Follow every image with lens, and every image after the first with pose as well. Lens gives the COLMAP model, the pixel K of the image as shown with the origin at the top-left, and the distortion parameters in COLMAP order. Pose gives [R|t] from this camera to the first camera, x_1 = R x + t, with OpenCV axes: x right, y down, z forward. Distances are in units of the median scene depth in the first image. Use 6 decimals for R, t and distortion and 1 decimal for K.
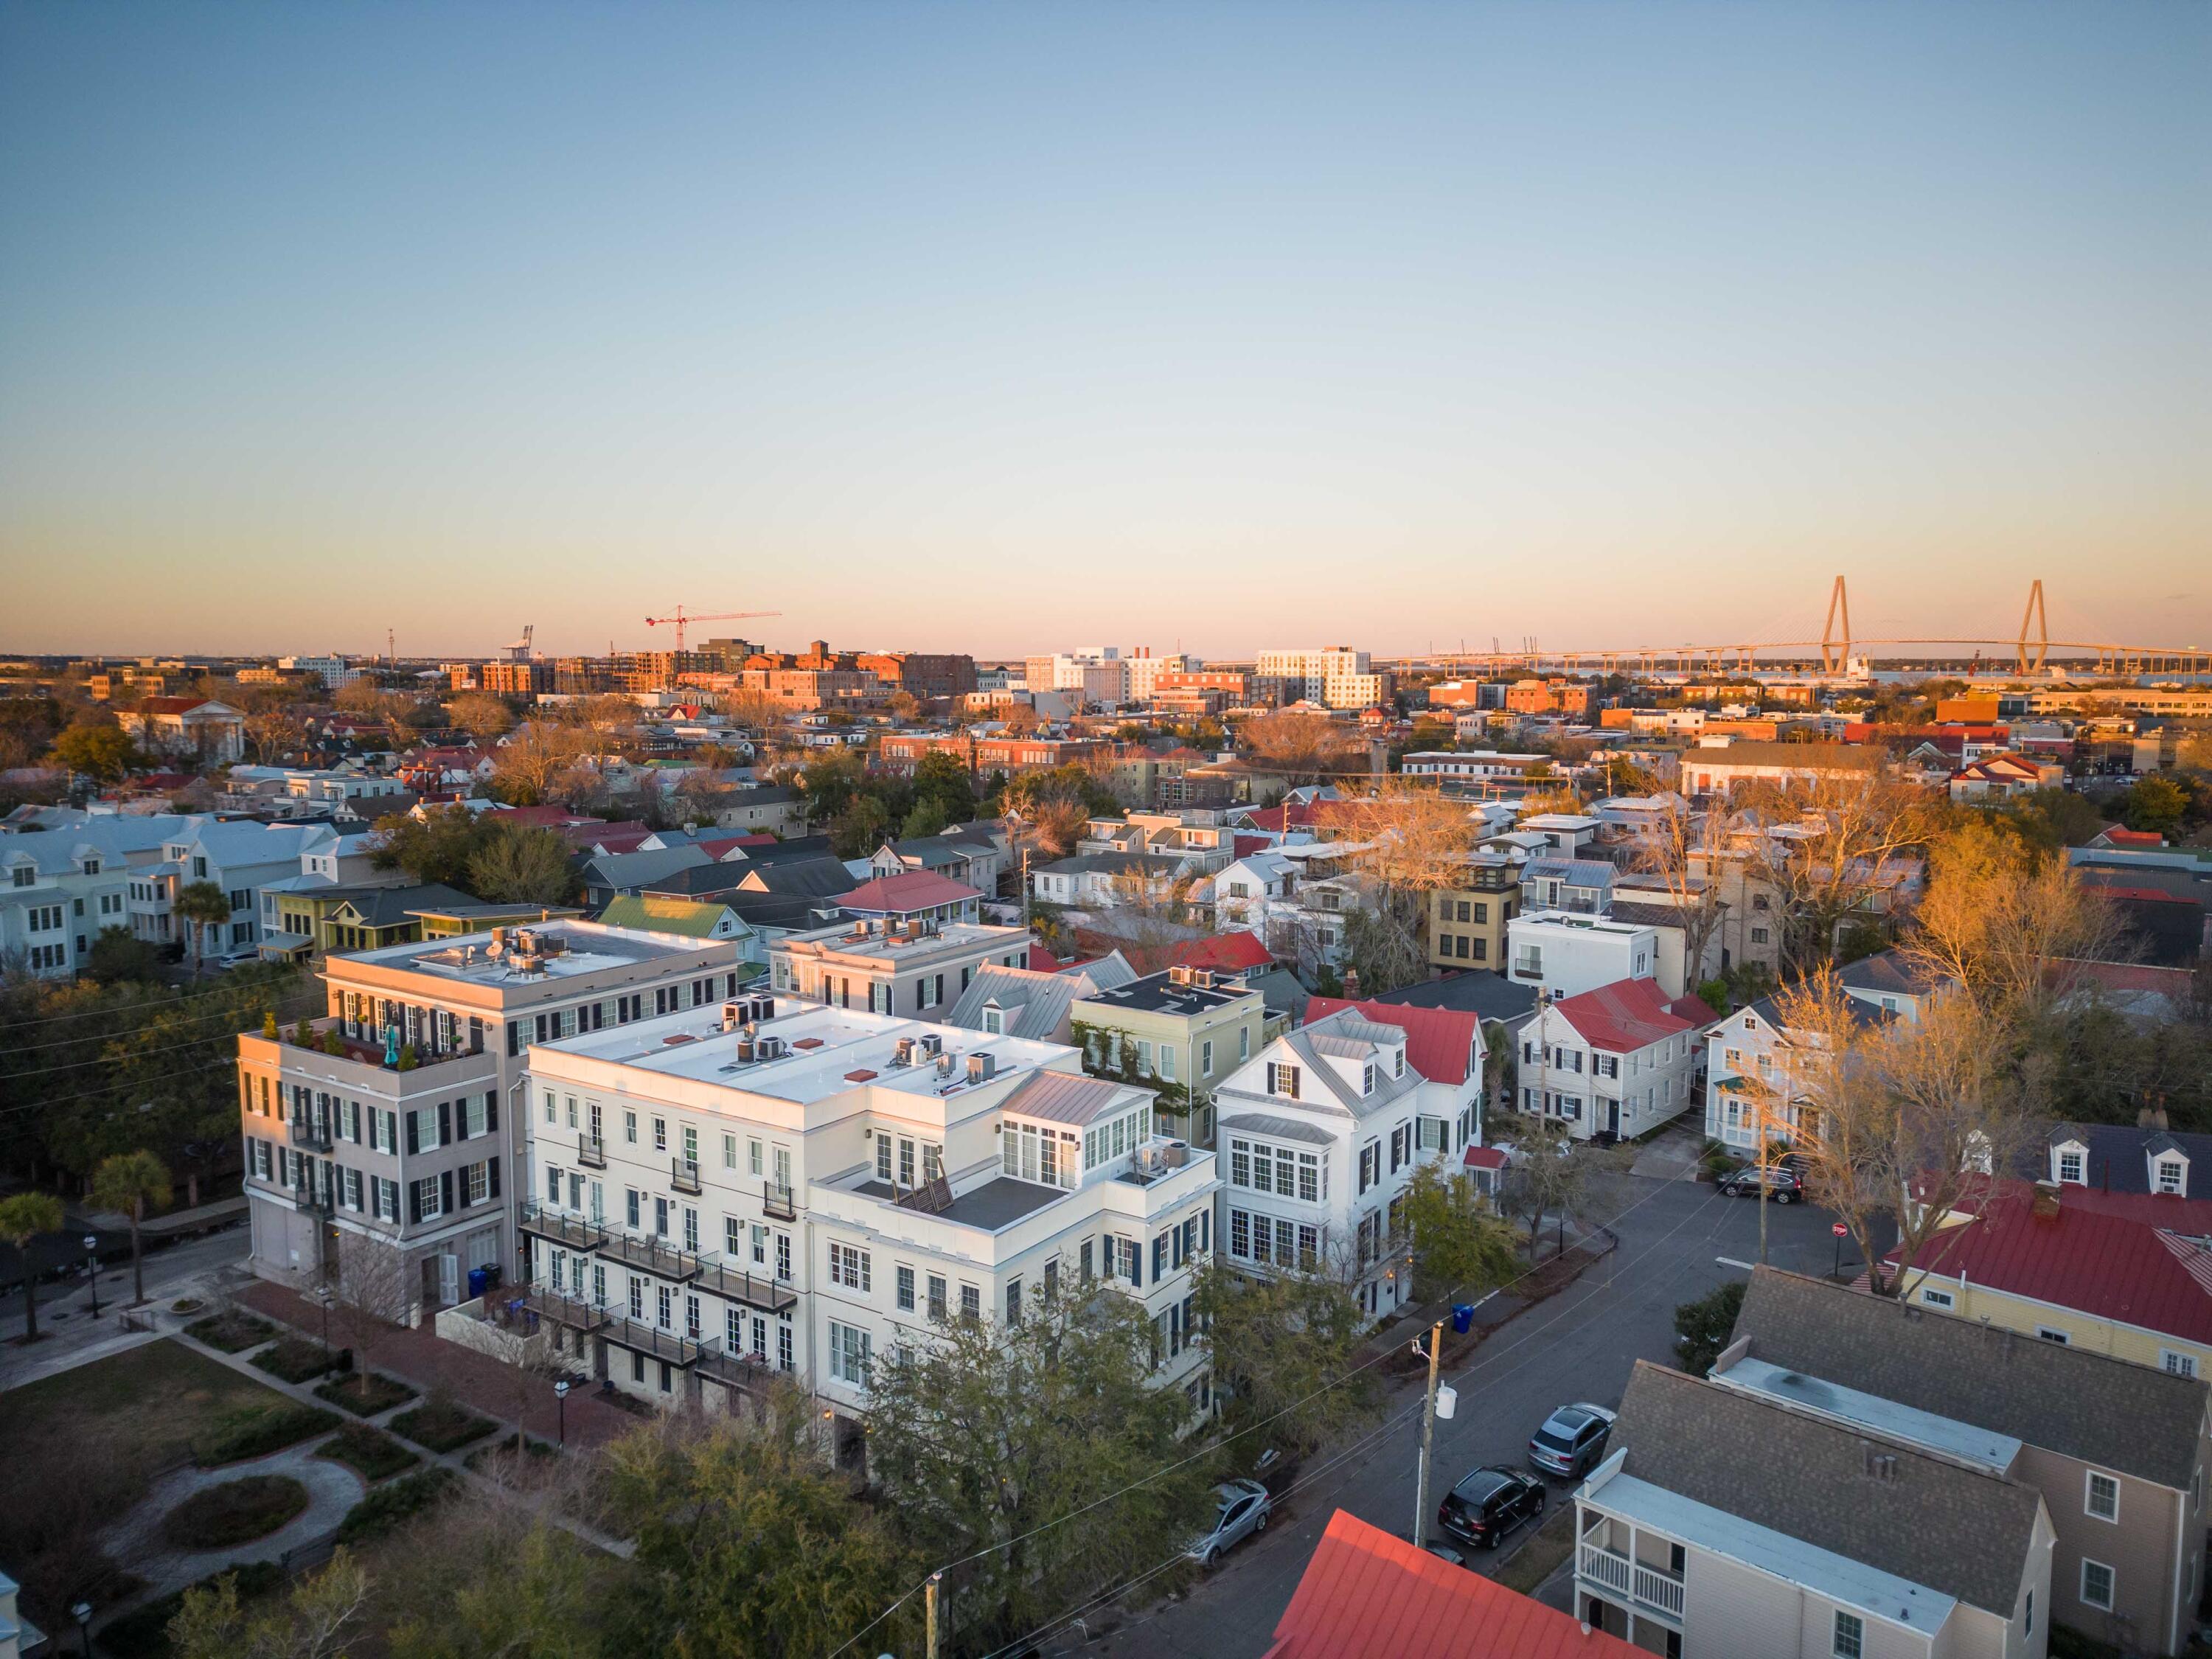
lens RADIAL K [[1528.2, 0, 1098.6], [0, 1528.2, 836.2], [0, 0, 1]] dist [0.065741, -0.067863]
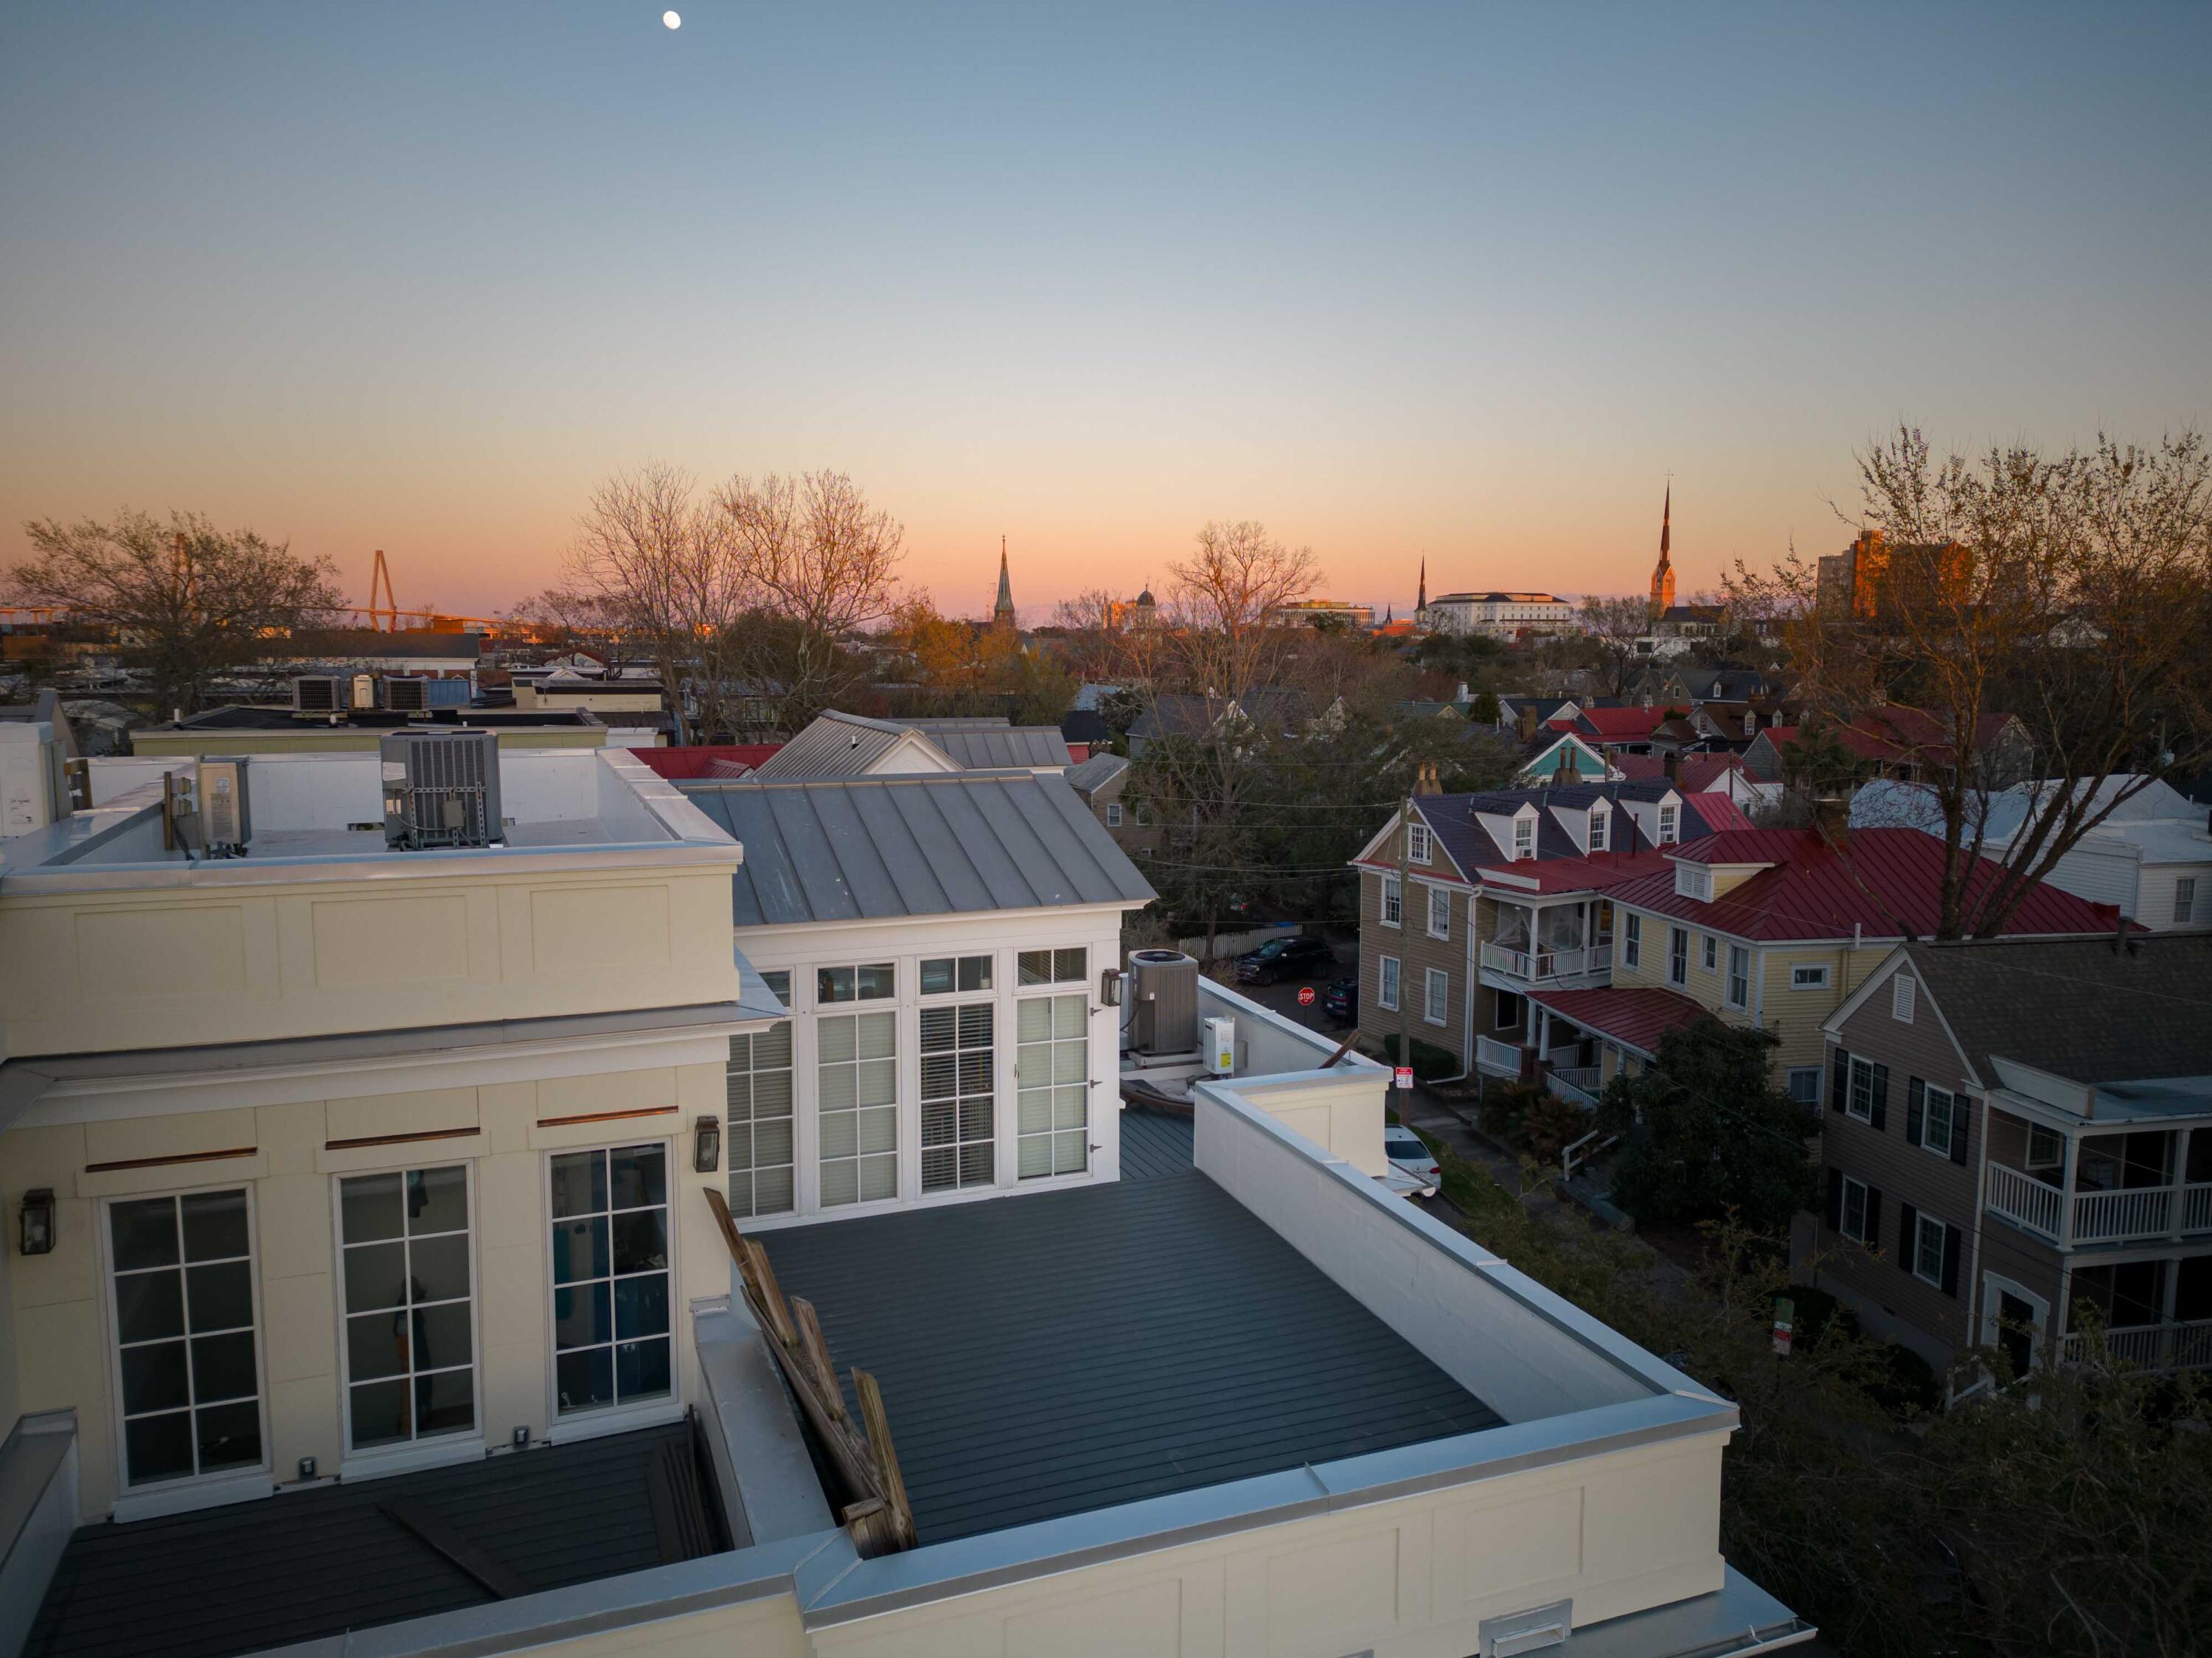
lens RADIAL K [[1570.2, 0, 1106.0], [0, 1570.2, 829.0], [0, 0, 1]] dist [0.067771, -0.056976]
pose [[0.569593, -0.099803, 0.815845, -0.191927], [0.088979, 0.994254, 0.059506, 0.142033], [-0.817096, 0.038699, 0.575201, 0.750696]]
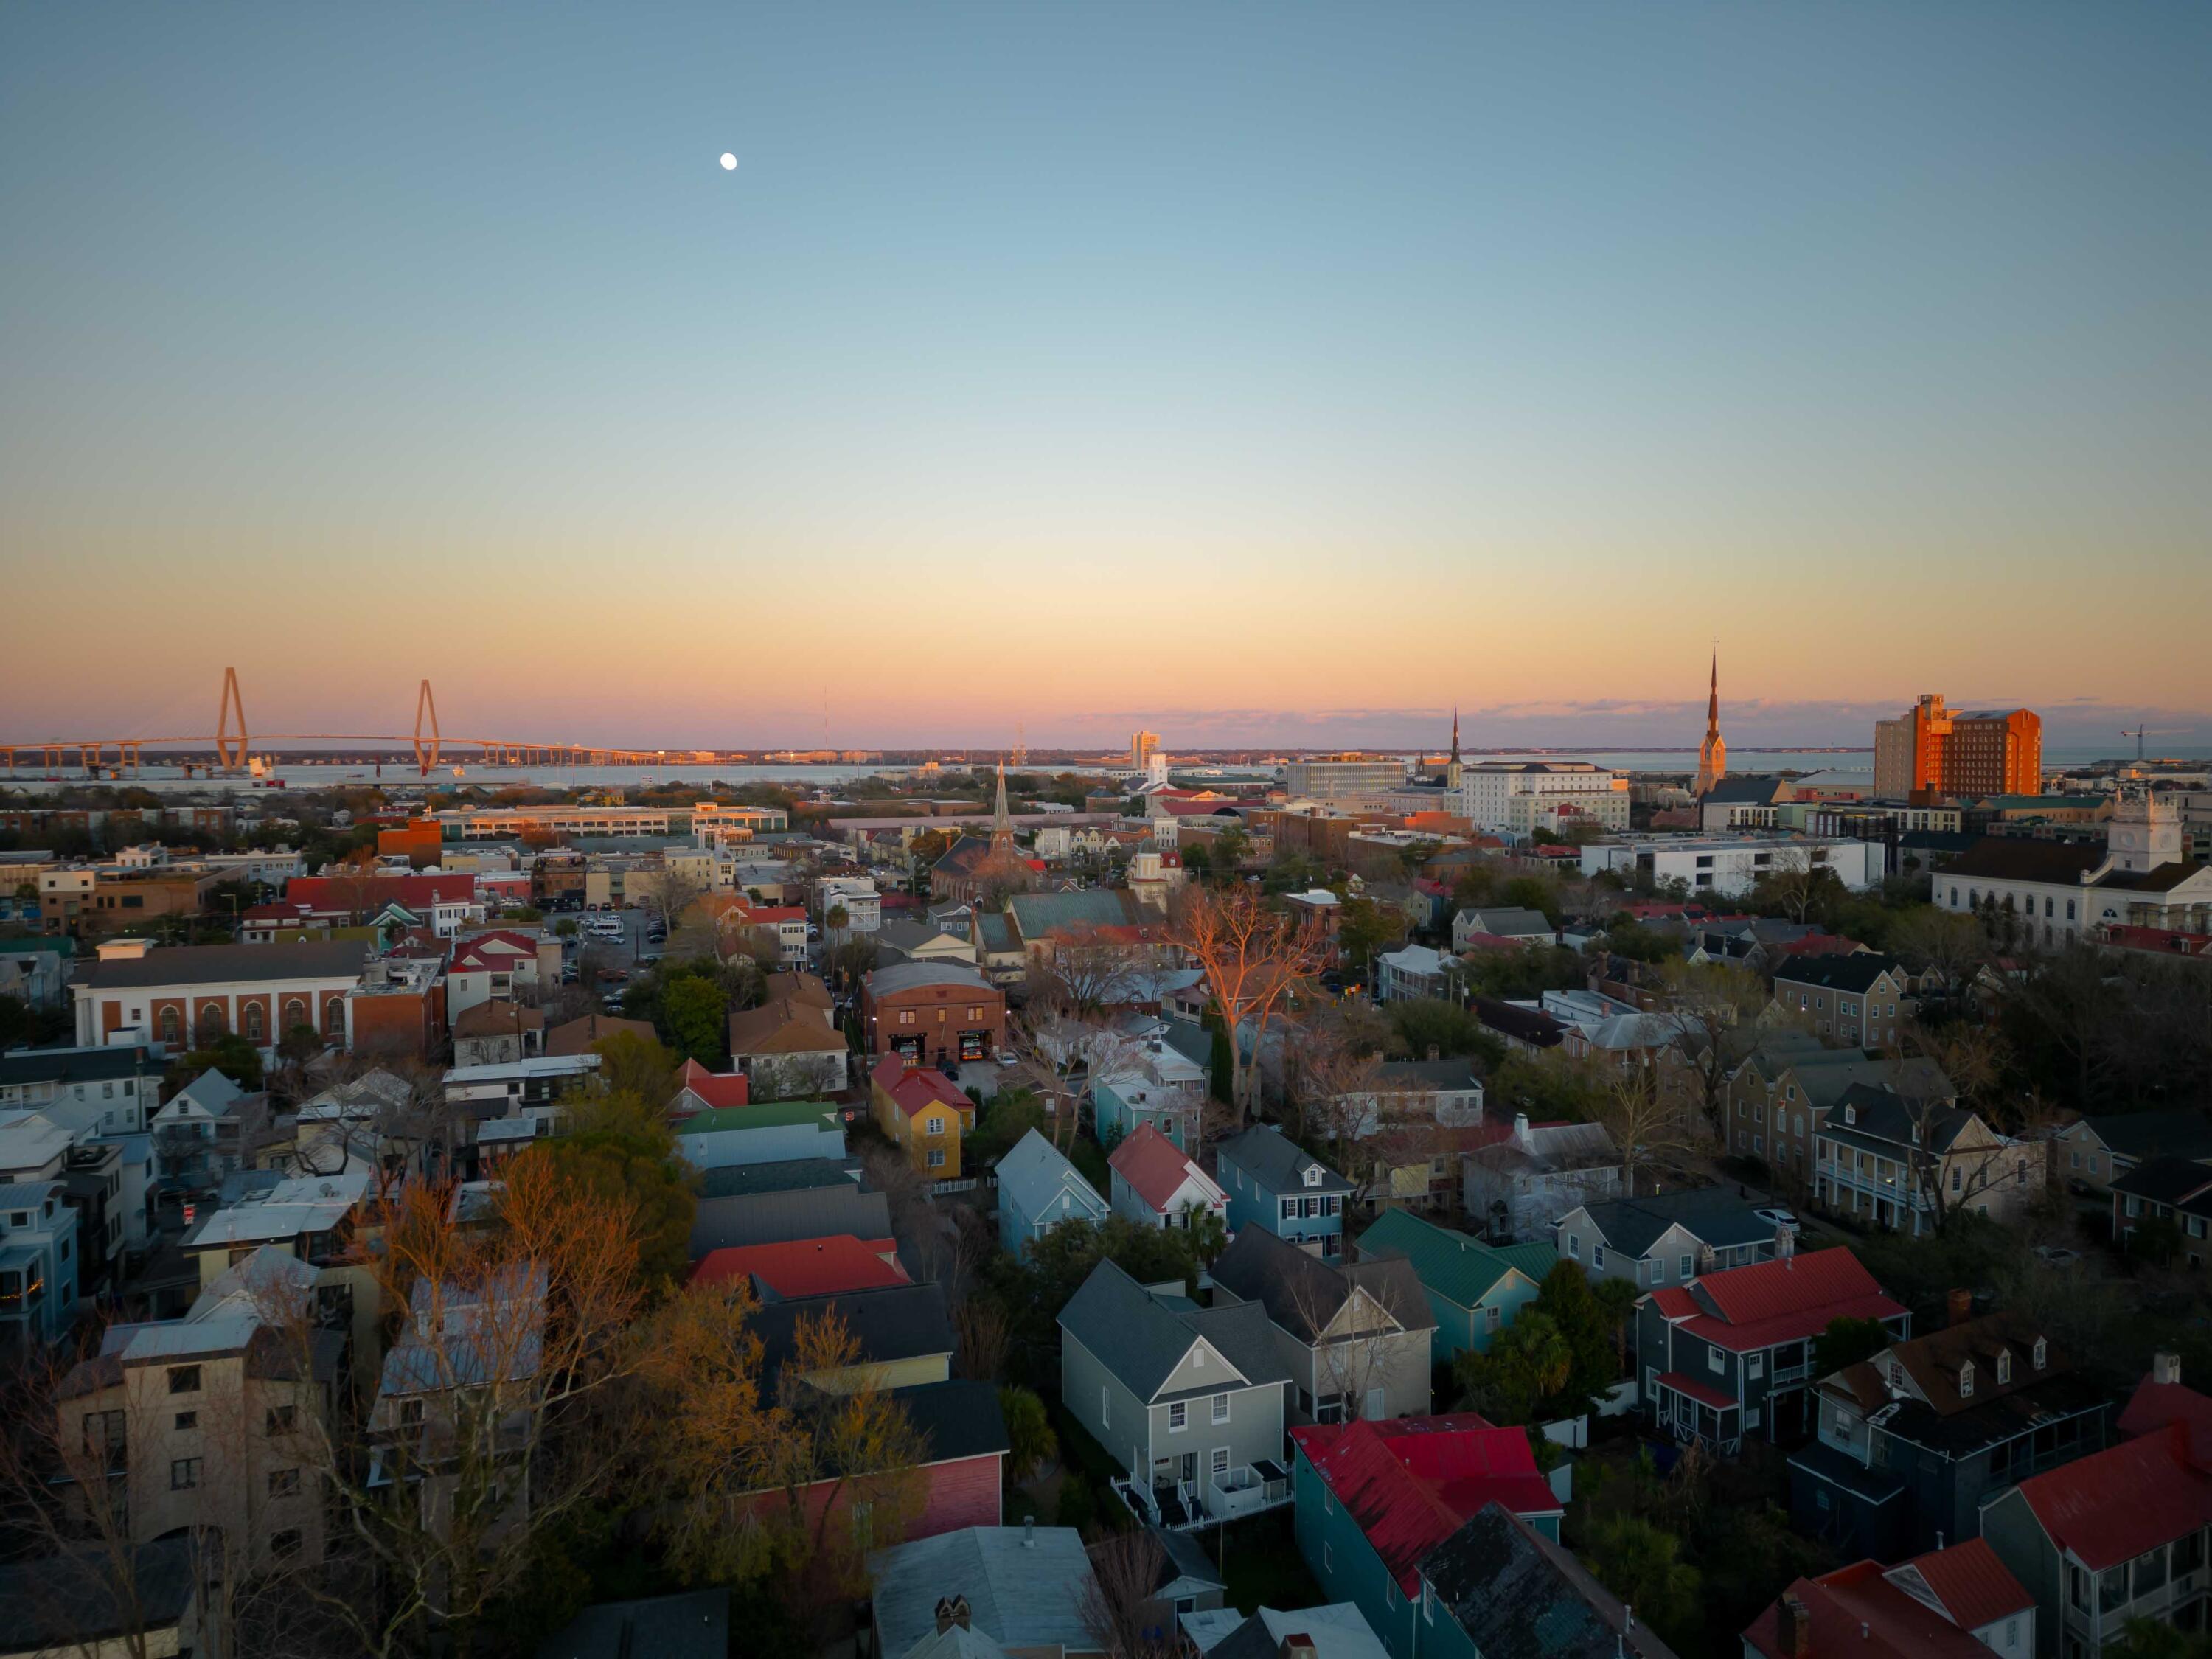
lens RADIAL K [[1570.3, 0, 1106.0], [0, 1570.3, 829.5], [0, 0, 1]] dist [0.067771, -0.056976]
pose [[0.587180, -0.043734, 0.808274, 0.358123], [0.096266, 0.995226, -0.016084, -0.276411], [-0.803712, 0.087254, 0.588587, 0.961322]]
